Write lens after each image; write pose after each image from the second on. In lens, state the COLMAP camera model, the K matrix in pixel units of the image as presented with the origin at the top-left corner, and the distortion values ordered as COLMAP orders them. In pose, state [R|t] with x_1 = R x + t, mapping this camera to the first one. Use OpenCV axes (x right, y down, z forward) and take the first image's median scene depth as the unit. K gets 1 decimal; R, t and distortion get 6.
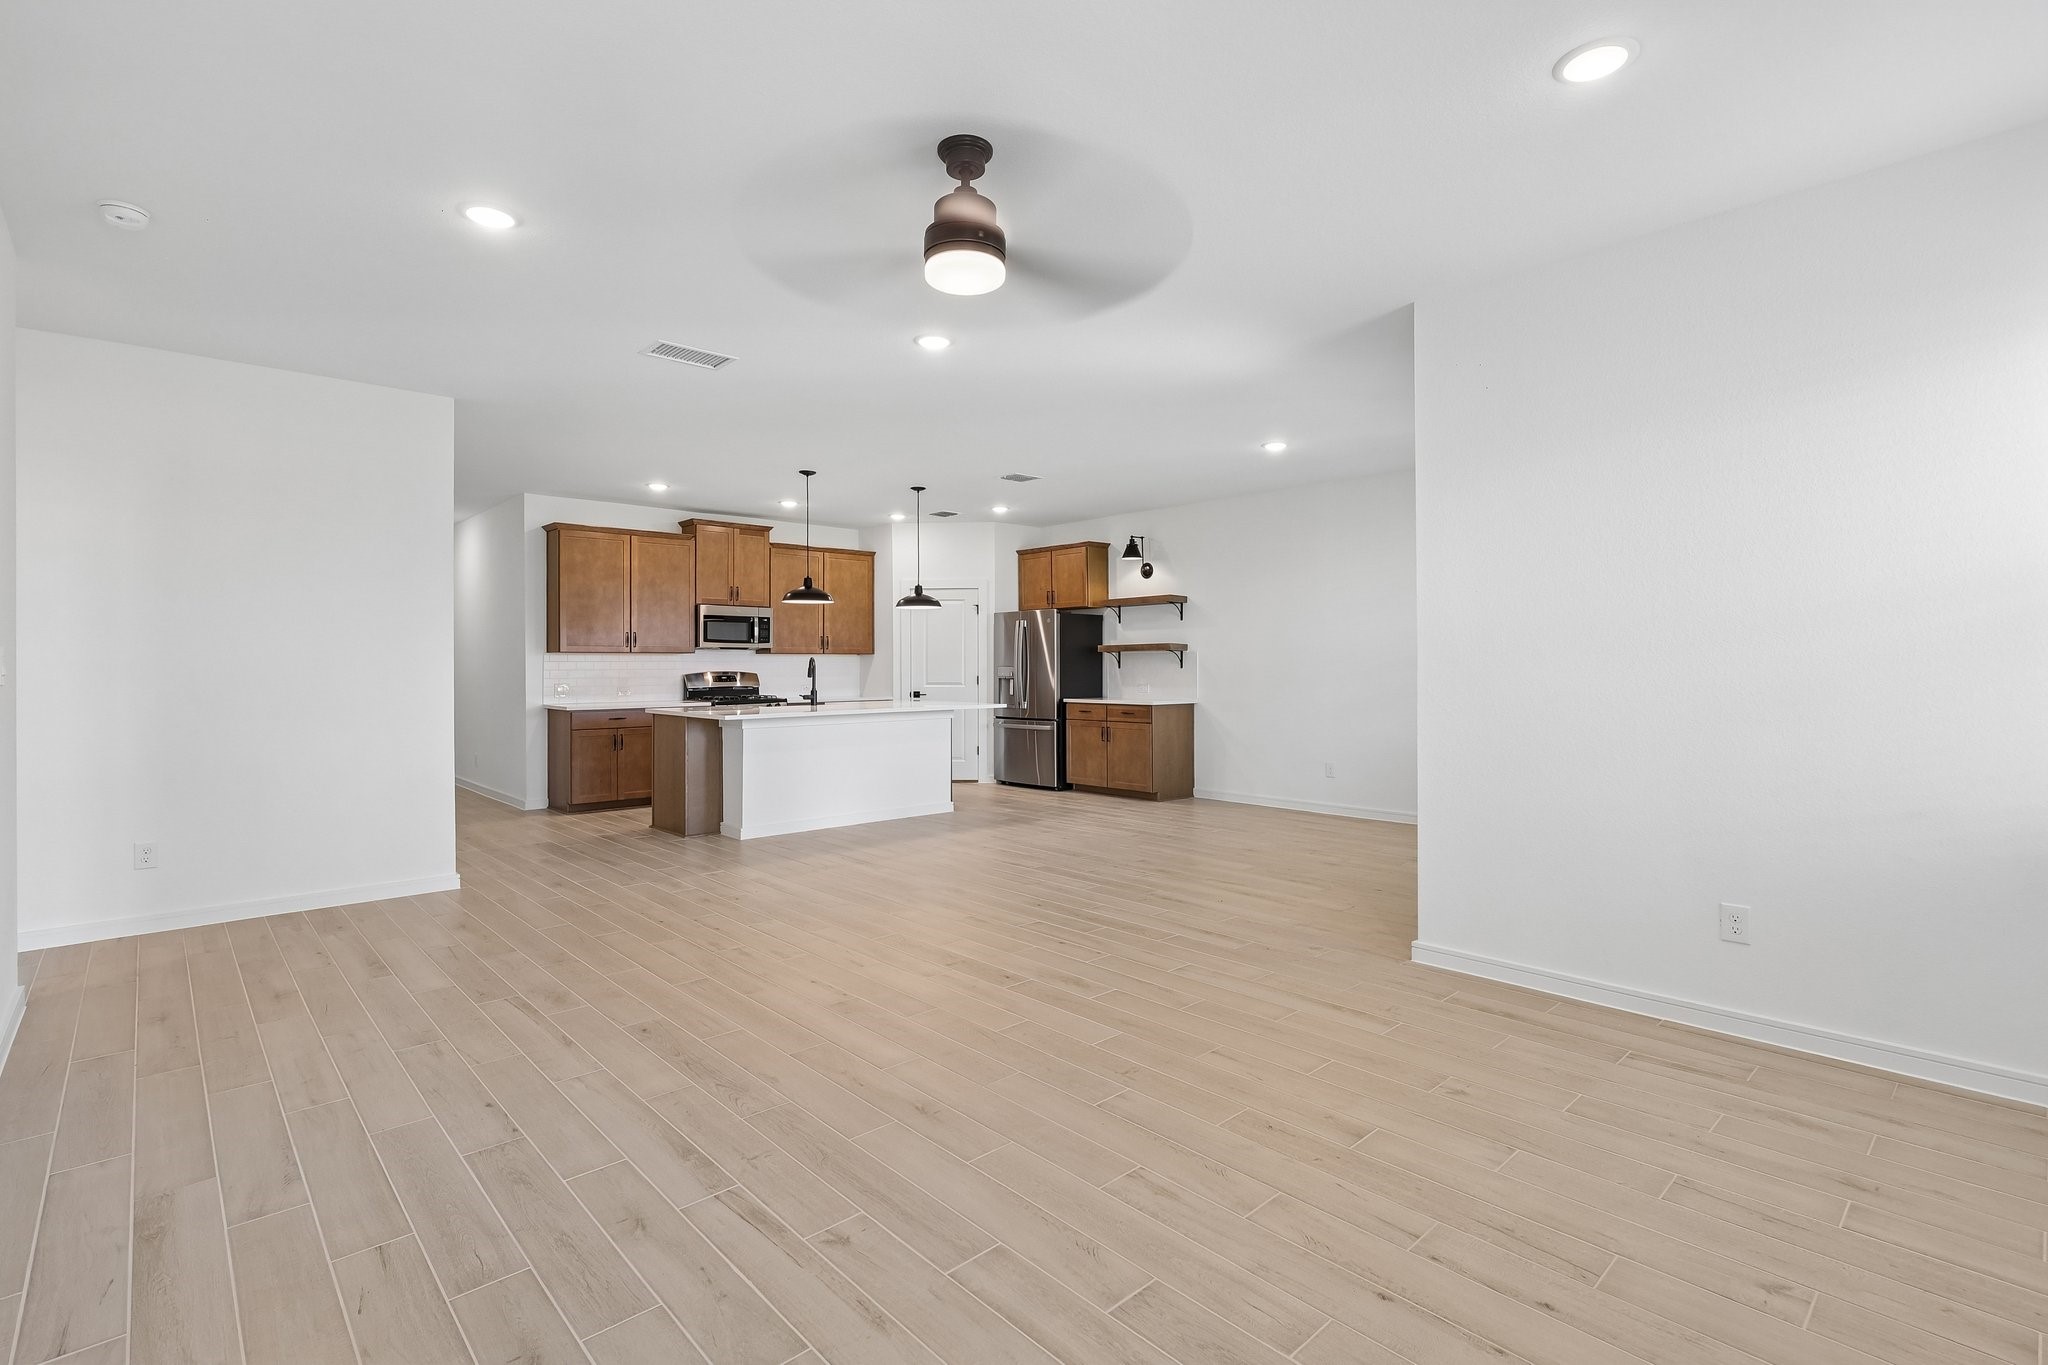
lens RADIAL K [[954.4, 0, 1022.0], [0, 954.4, 662.9], [0, 0, 1]] dist [-0.000648, 0.000524]
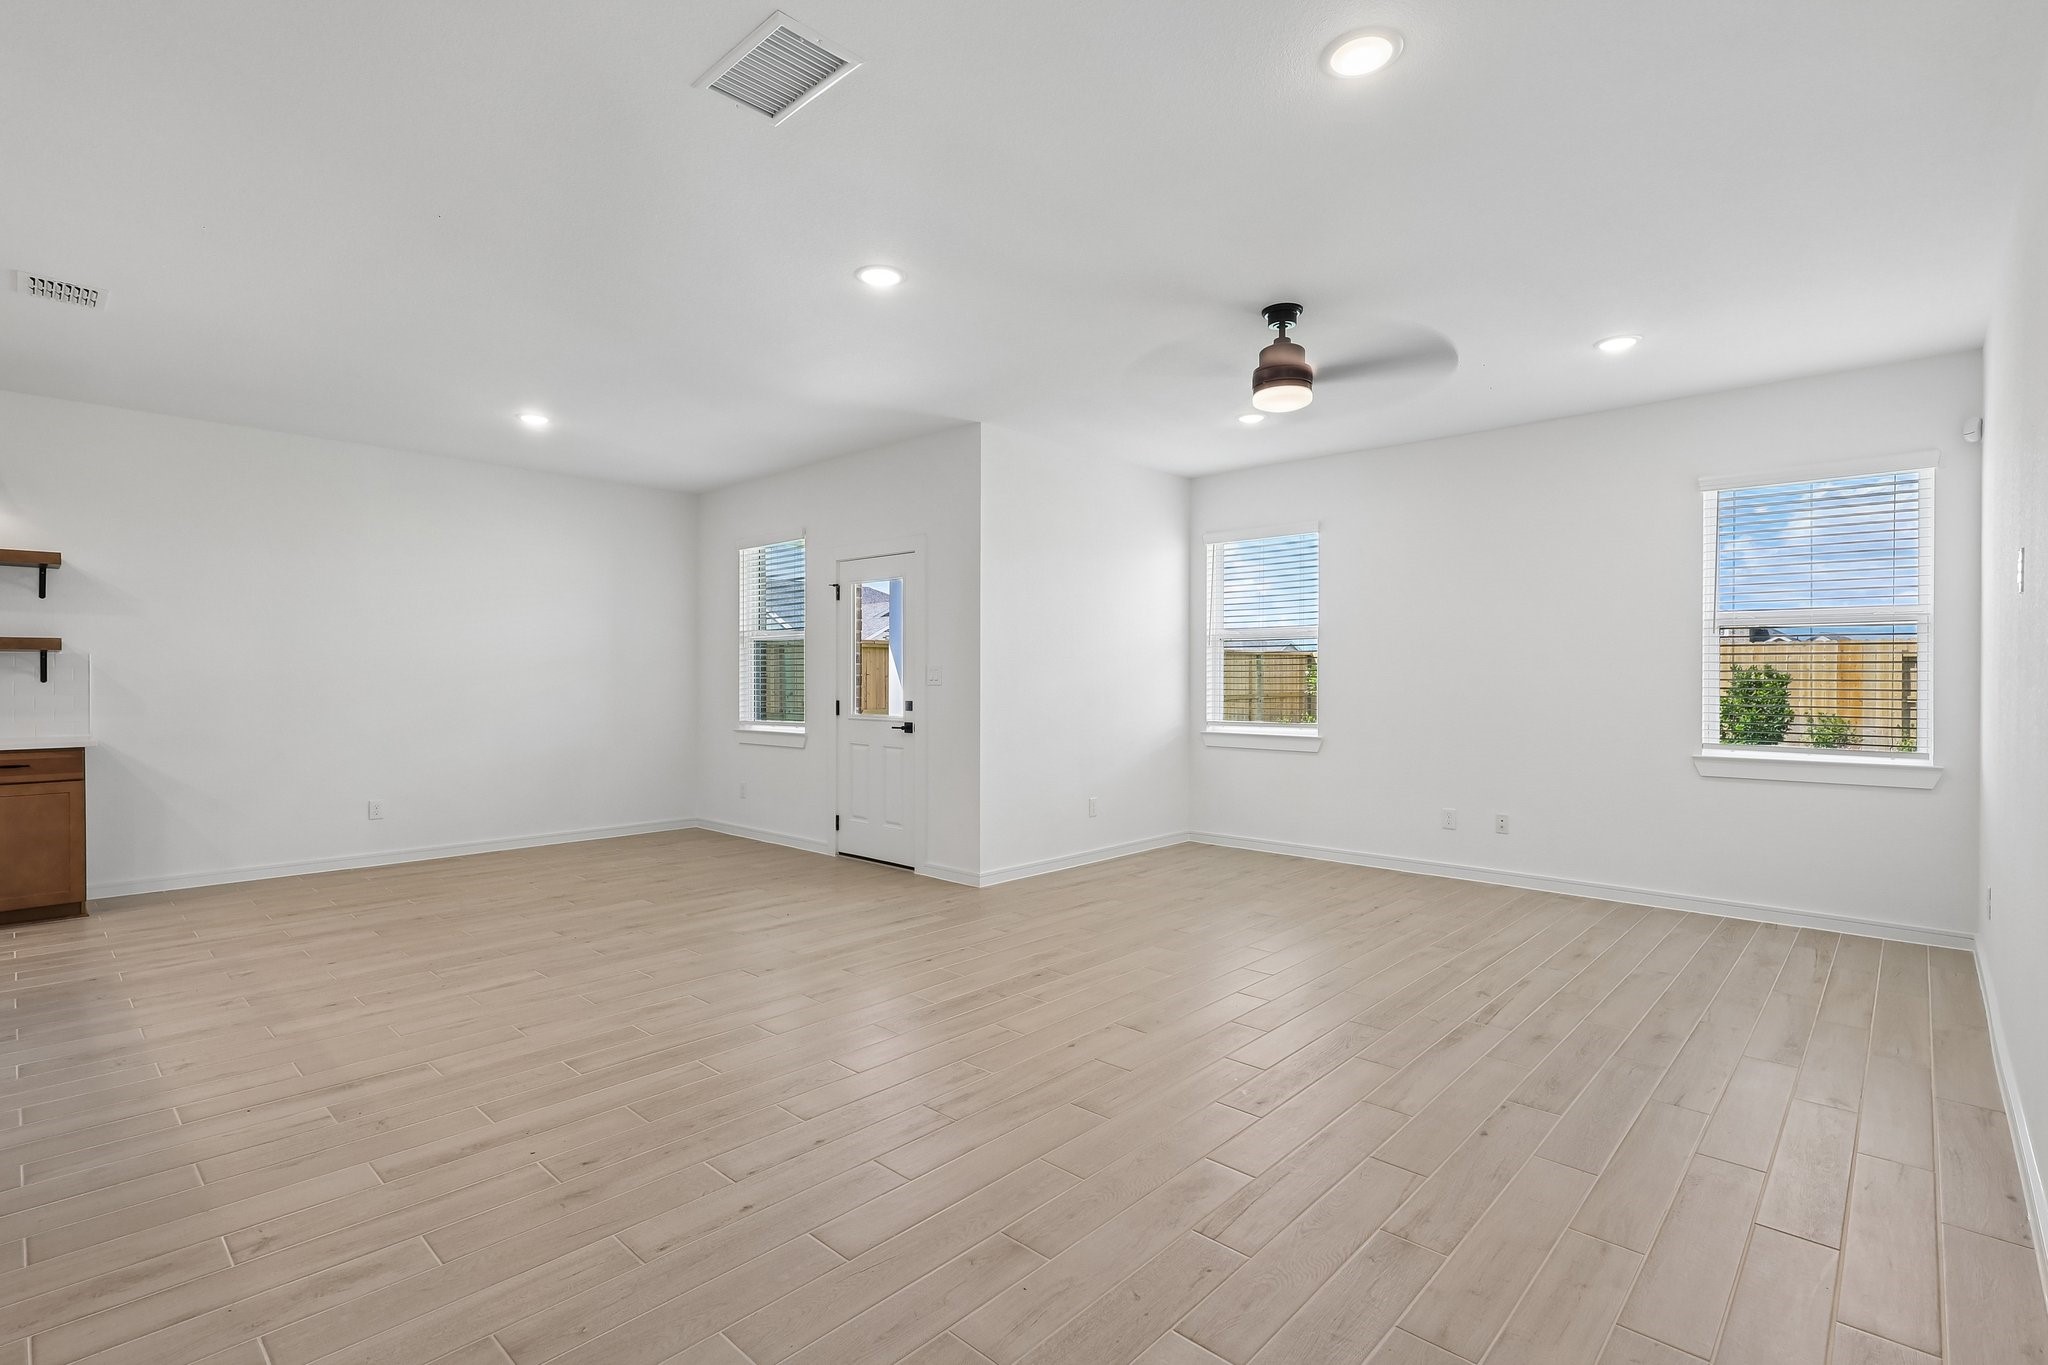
lens RADIAL K [[954.4, 0, 1019.7], [0, 954.4, 677.3], [0, 0, 1]] dist [-0.000648, 0.000524]
pose [[-0.075100, 0.003680, 0.997169, -0.453353], [-0.004521, 0.999982, -0.004031, 0.002524], [-0.997166, -0.004811, -0.075082, 0.470538]]
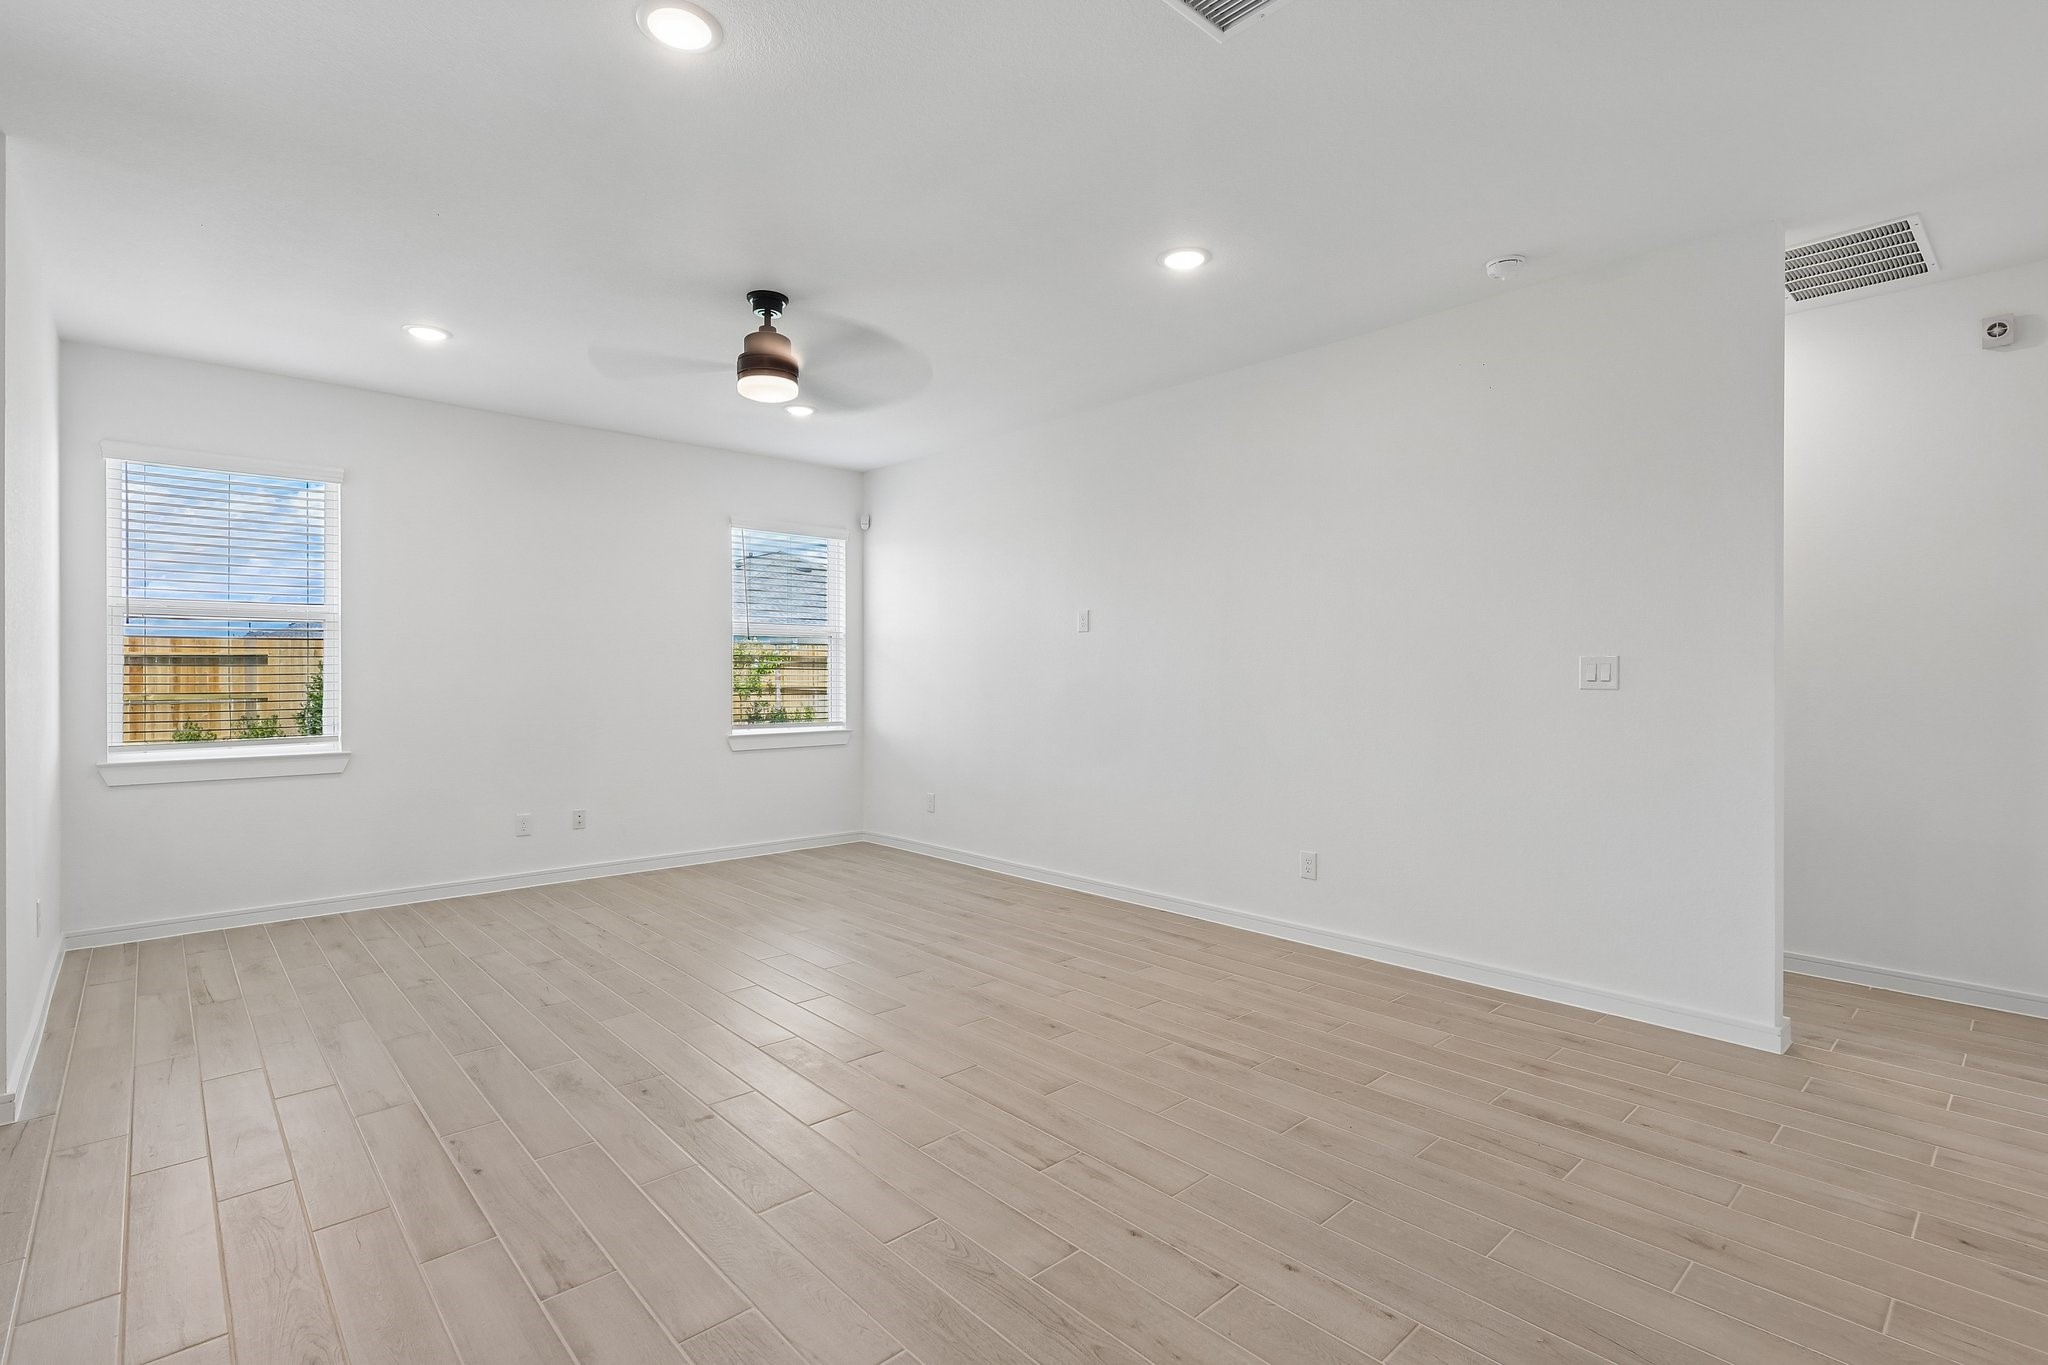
lens RADIAL K [[954.4, 0, 1023.7], [0, 954.4, 698.6], [0, 0, 1]] dist [-0.000648, 0.000524]
pose [[-0.999968, 0.005255, 0.006057, -0.136561], [0.005395, 0.999712, 0.023367, 0.001757], [-0.005932, 0.023399, -0.999709, 0.744014]]
